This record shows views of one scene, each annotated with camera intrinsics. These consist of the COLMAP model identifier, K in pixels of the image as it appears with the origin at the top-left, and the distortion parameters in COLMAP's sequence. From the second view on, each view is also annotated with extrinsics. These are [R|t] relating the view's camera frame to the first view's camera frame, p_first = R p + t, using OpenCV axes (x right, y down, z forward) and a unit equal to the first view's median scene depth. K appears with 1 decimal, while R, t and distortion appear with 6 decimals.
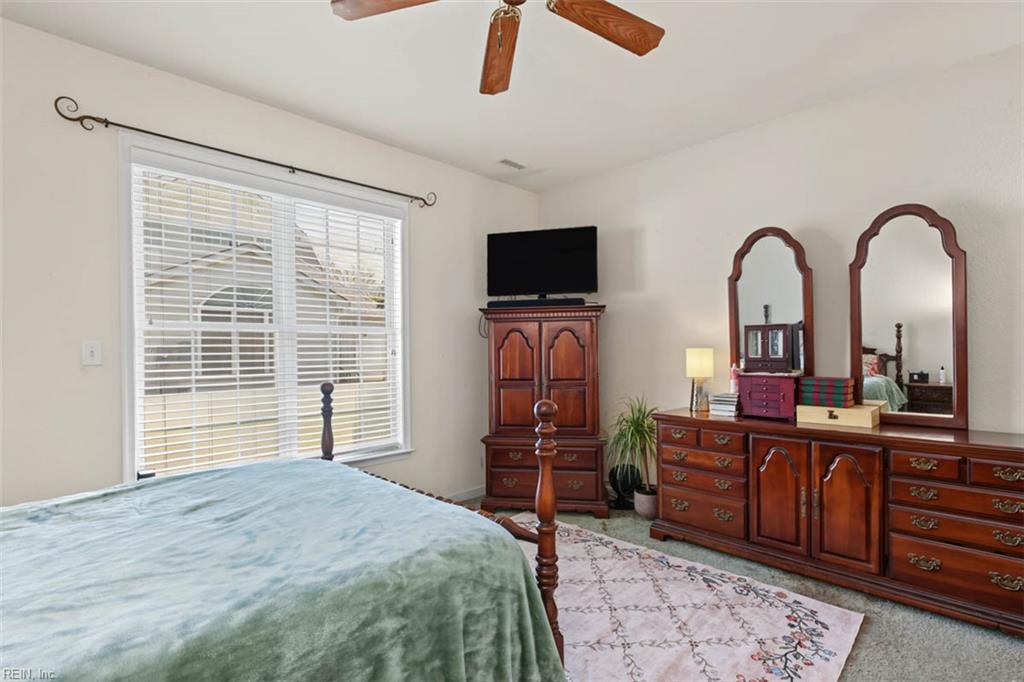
lens RADIAL K [[481.2, 0, 506.4], [0, 481.2, 359.3], [0, 0, 1]] dist [-0.007299, 0.000642]
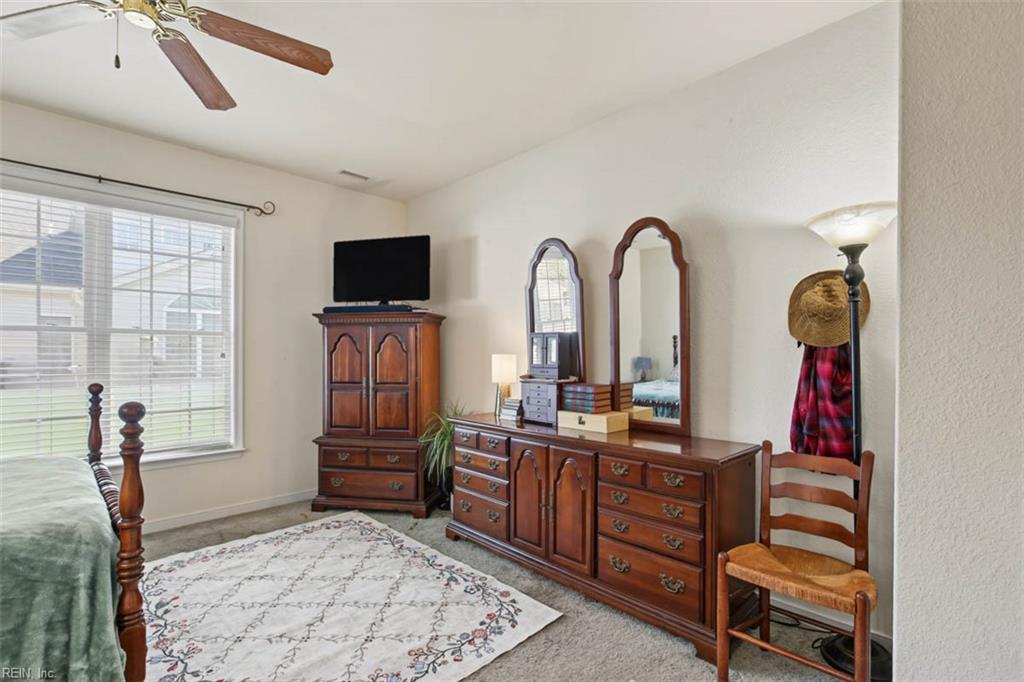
lens RADIAL K [[481.2, 0, 516.4], [0, 481.2, 351.0], [0, 0, 1]] dist [-0.007299, 0.000642]
pose [[0.999912, 0.011789, -0.006101, 0.482155], [-0.011912, 0.999719, -0.020496, -0.010476], [0.005858, 0.020567, 0.999771, -0.039627]]
